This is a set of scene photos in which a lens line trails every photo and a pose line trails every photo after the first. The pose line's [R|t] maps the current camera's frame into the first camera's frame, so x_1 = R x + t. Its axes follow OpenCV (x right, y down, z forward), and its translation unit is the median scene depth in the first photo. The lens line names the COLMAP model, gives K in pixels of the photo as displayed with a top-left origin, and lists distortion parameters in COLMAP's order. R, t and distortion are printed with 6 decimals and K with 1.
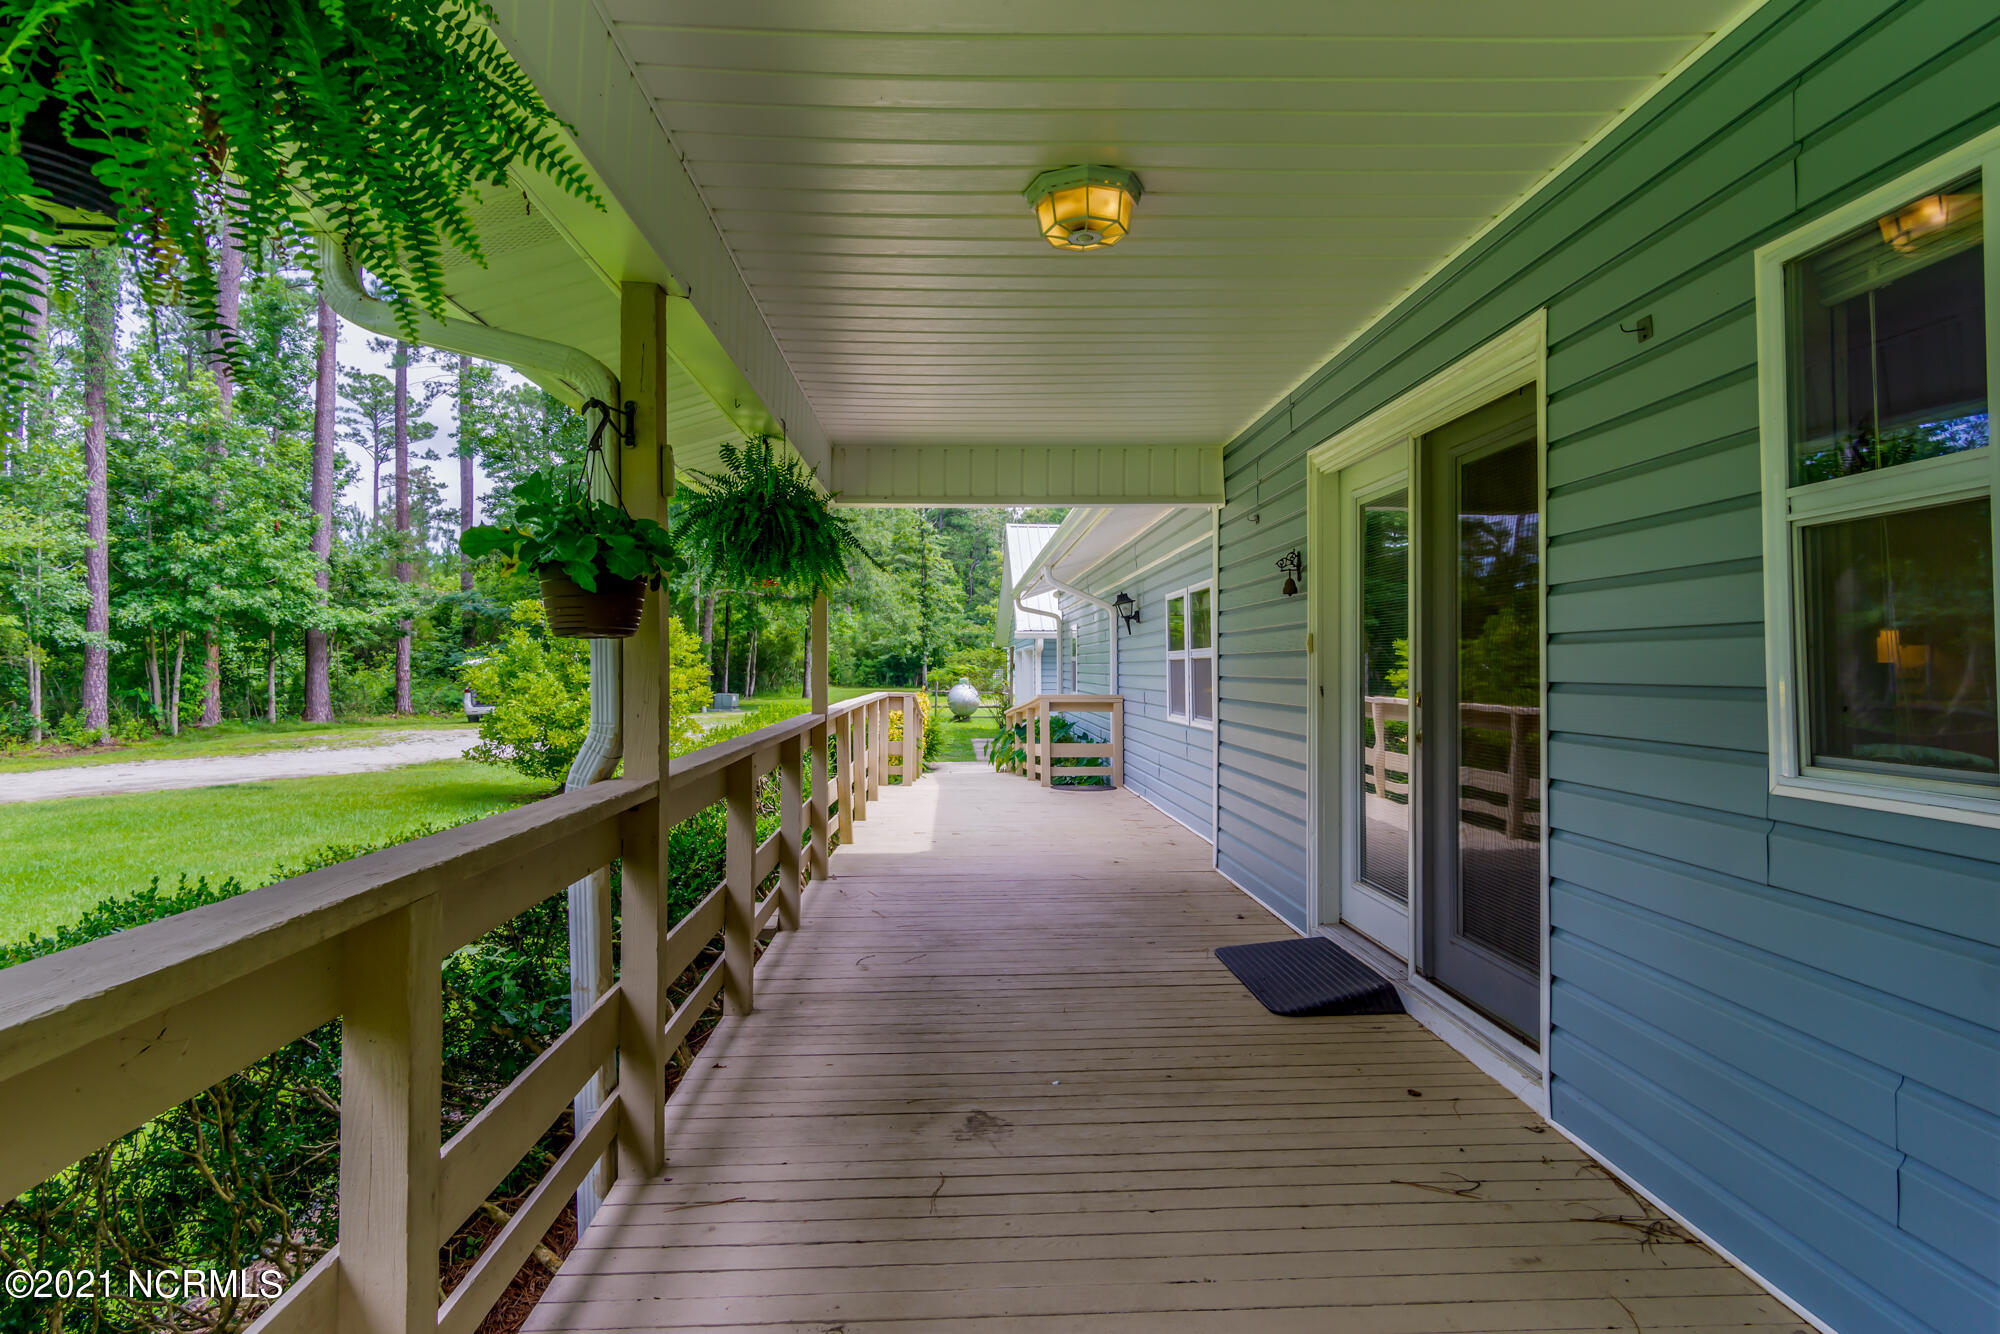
lens RADIAL K [[1091.1, 0, 996.9], [0, 1091.1, 646.1], [0, 0, 1]] dist [0.004906, 0.001817]
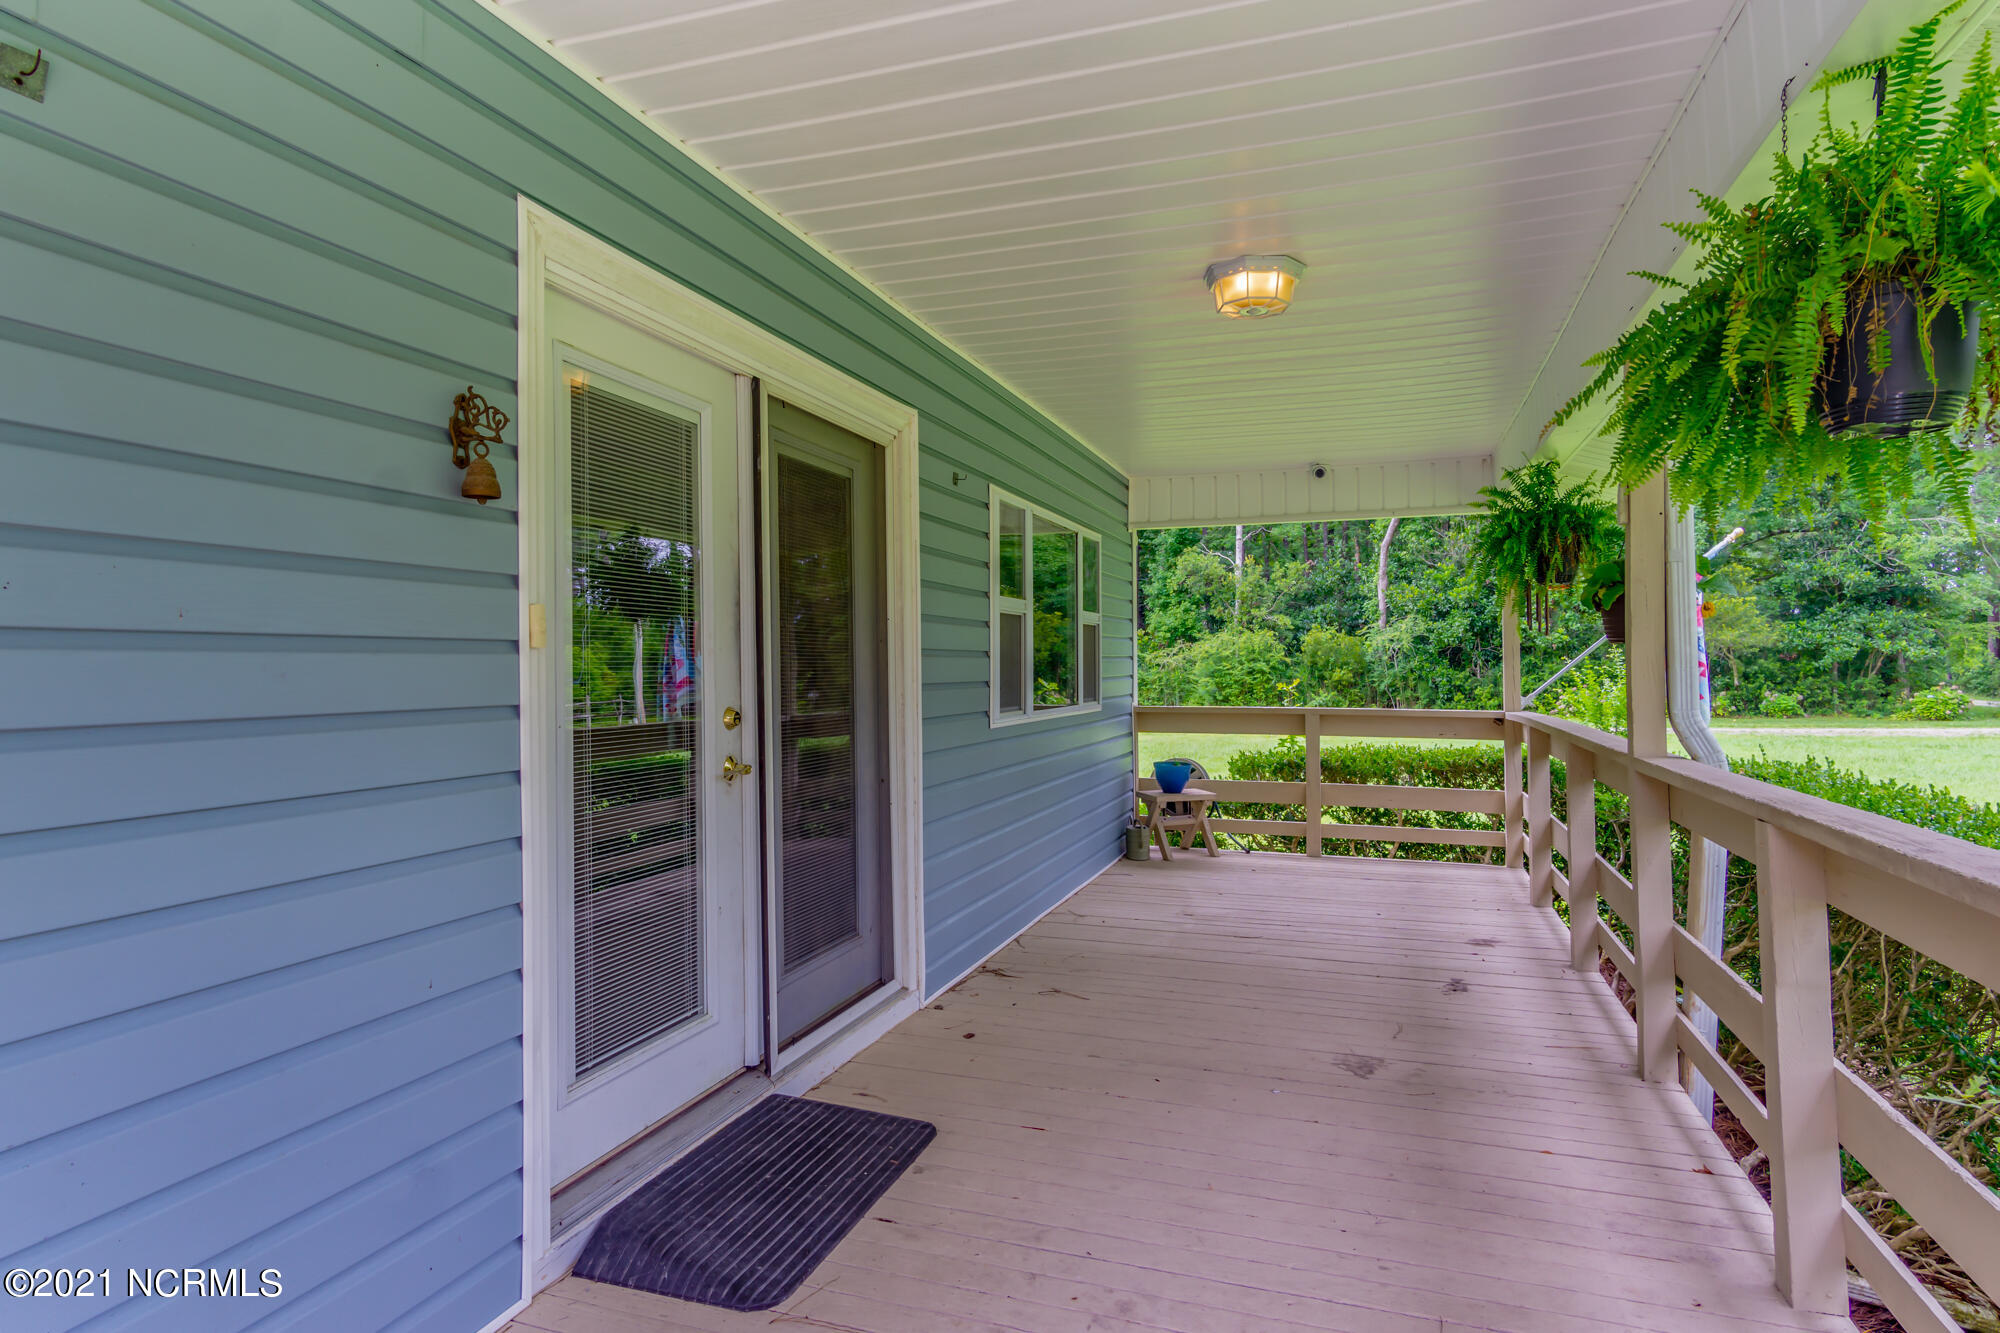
lens RADIAL K [[1055.8, 0, 1008.3], [0, 1055.8, 626.1], [0, 0, 1]] dist [0.000391, 0.000807]
pose [[-0.931264, 0.026525, 0.363377, -0.091272], [0.004446, 0.998099, -0.061463, 0.047387], [-0.364317, -0.055623, -0.929612, 2.388896]]
